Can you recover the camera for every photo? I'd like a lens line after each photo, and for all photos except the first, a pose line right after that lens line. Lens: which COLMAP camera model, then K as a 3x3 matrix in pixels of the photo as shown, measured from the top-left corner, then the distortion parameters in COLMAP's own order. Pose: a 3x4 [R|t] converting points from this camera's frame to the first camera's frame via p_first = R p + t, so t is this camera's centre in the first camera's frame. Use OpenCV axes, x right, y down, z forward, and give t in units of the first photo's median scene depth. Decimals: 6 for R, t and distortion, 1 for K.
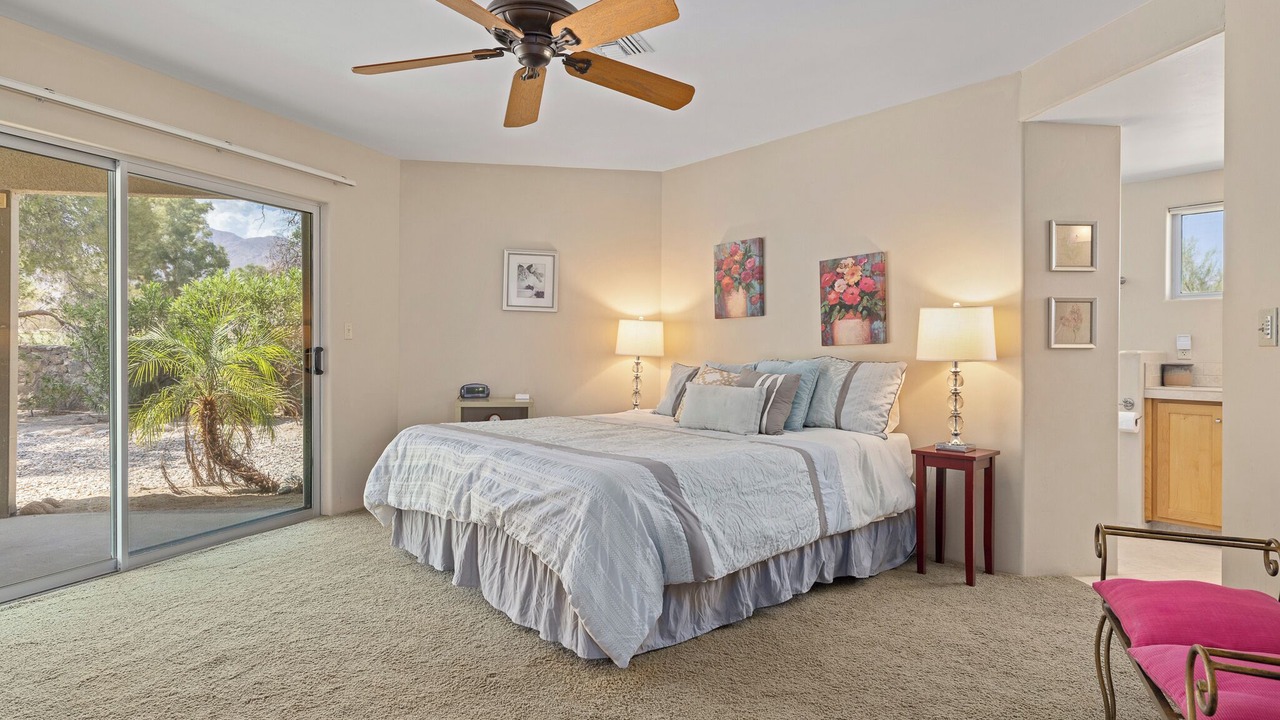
lens RADIAL K [[913.1, 0, 642.5], [0, 913.1, 337.5], [0, 0, 1]] dist [-0.002640, 0.000621]
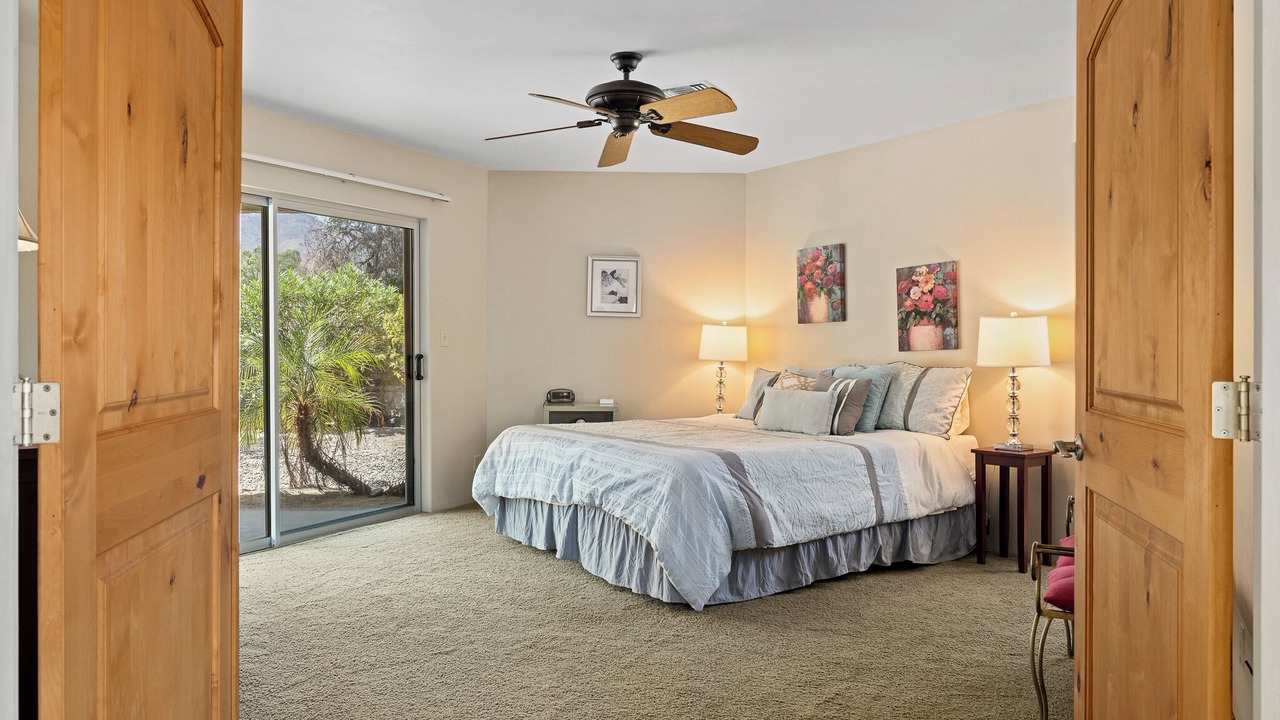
lens RADIAL K [[1141.0, 0, 640.0], [0, 1141.0, 338.0], [0, 0, 1]] dist [0.002752, 0.000168]
pose [[0.996051, -0.004633, -0.088659, 0.026471], [0.004996, 0.999980, 0.003871, -0.015815], [0.088640, -0.004298, 0.996054, -0.388117]]
